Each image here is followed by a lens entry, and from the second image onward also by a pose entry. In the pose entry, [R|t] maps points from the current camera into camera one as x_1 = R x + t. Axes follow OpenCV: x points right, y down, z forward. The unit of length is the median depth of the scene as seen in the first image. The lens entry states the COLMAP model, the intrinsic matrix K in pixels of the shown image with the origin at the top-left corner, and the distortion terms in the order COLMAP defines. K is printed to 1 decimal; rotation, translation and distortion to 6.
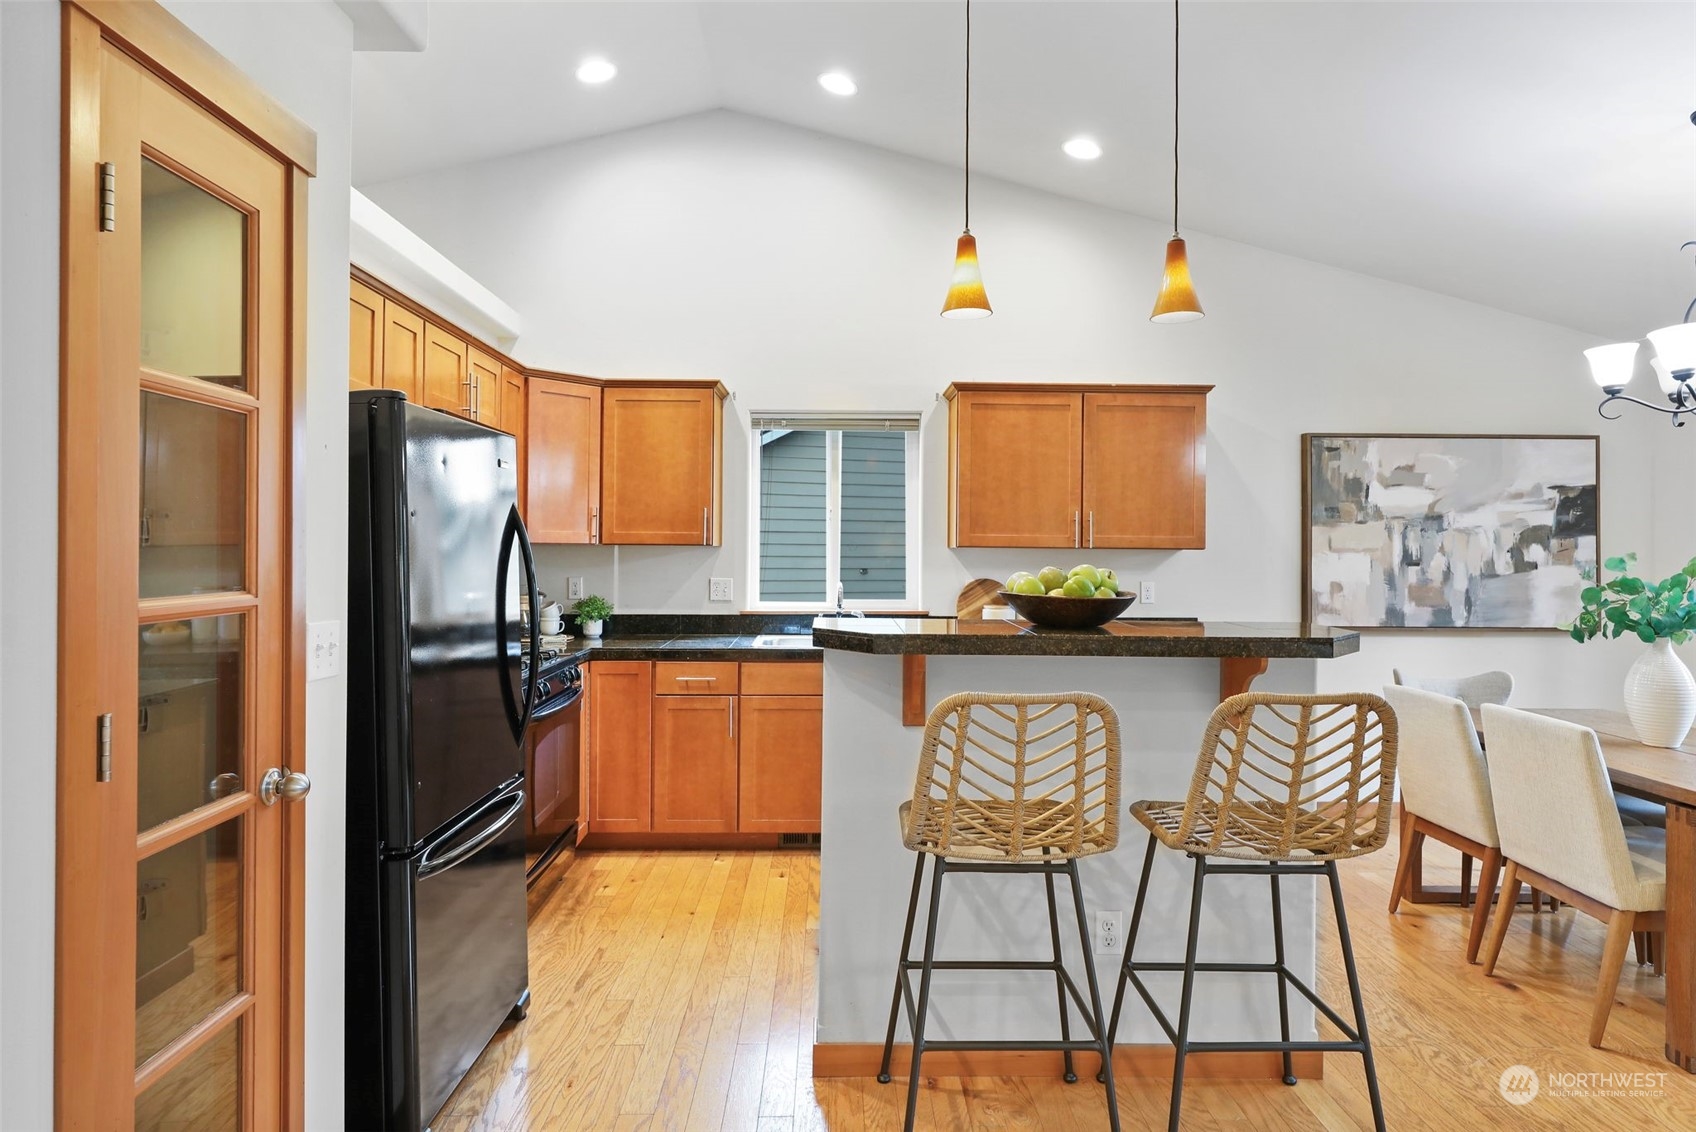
lens RADIAL K [[966.2, 0, 838.3], [0, 966.2, 542.0], [0, 0, 1]] dist [-0.000981, -0.000600]
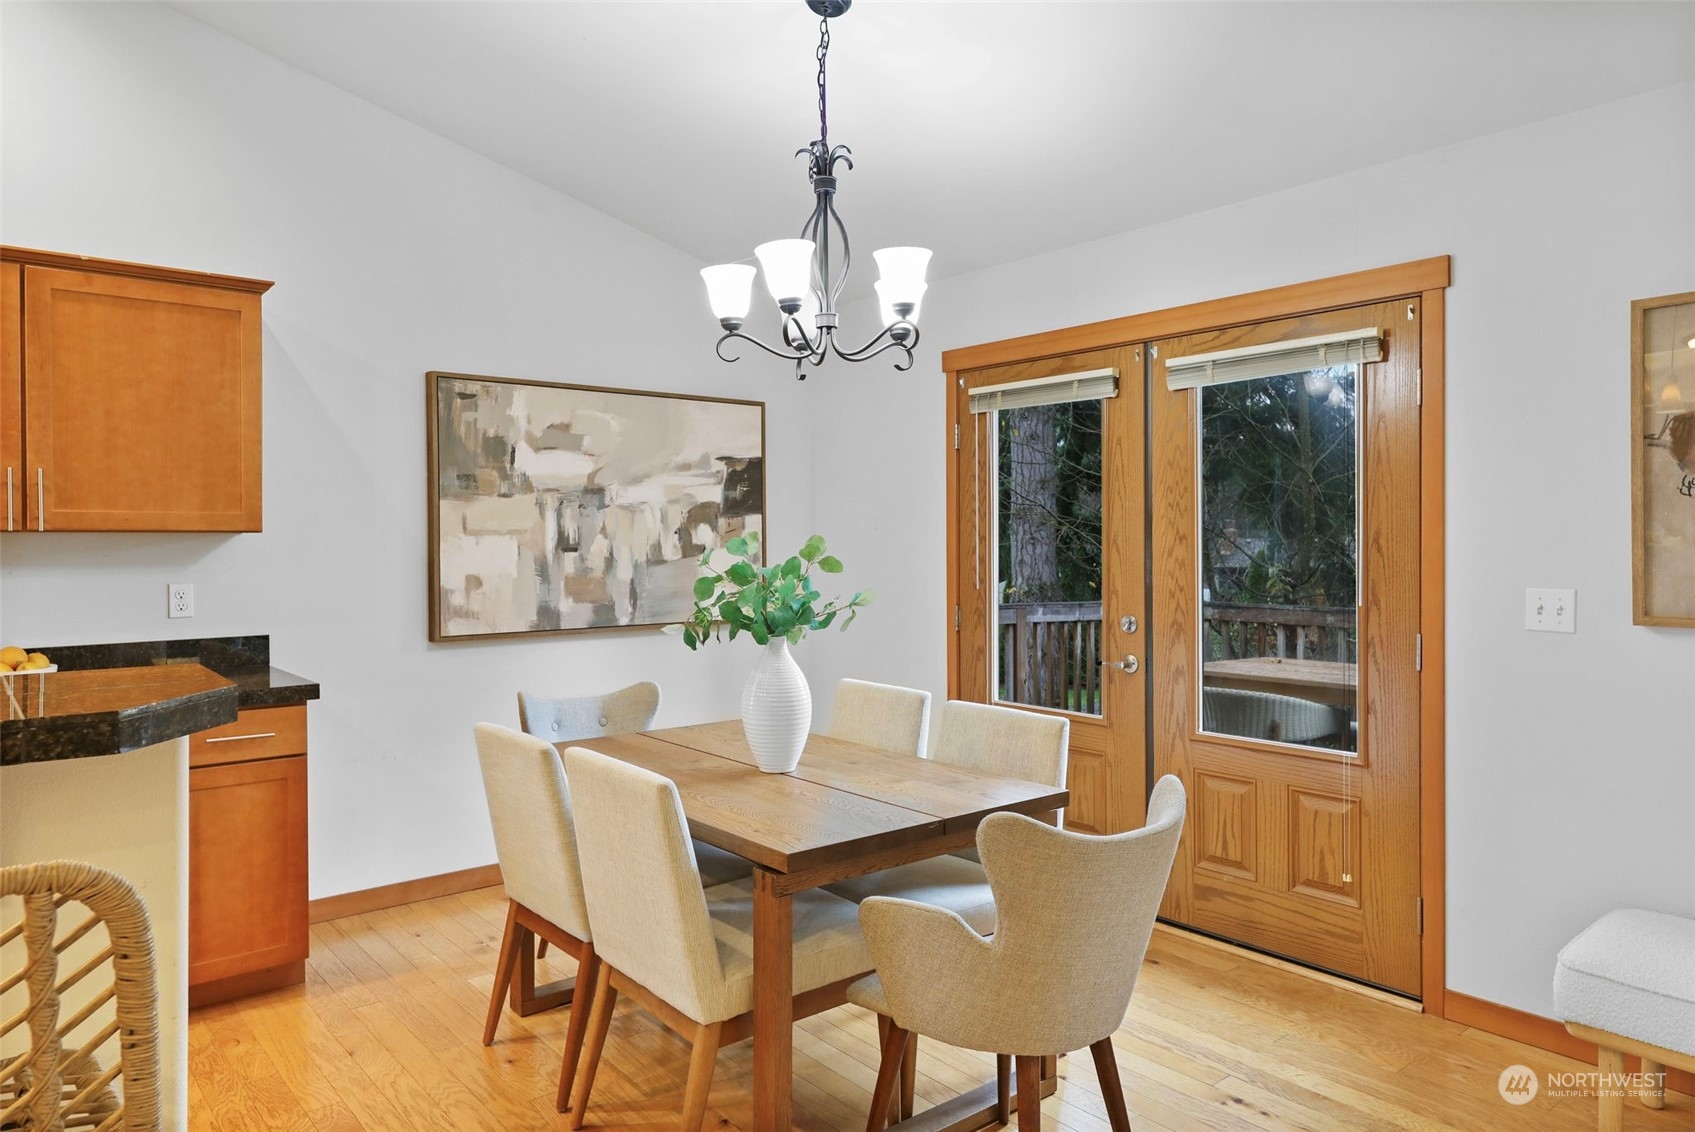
lens RADIAL K [[1097.0, 0, 847.5], [0, 1097.0, 566.0], [0, 0, 1]] dist [-0.000587, -0.000420]
pose [[0.774448, -0.025798, 0.632112, 0.203562], [0.003165, 0.999314, 0.036906, 0.004022], [-0.632630, -0.026581, 0.773998, 0.161962]]
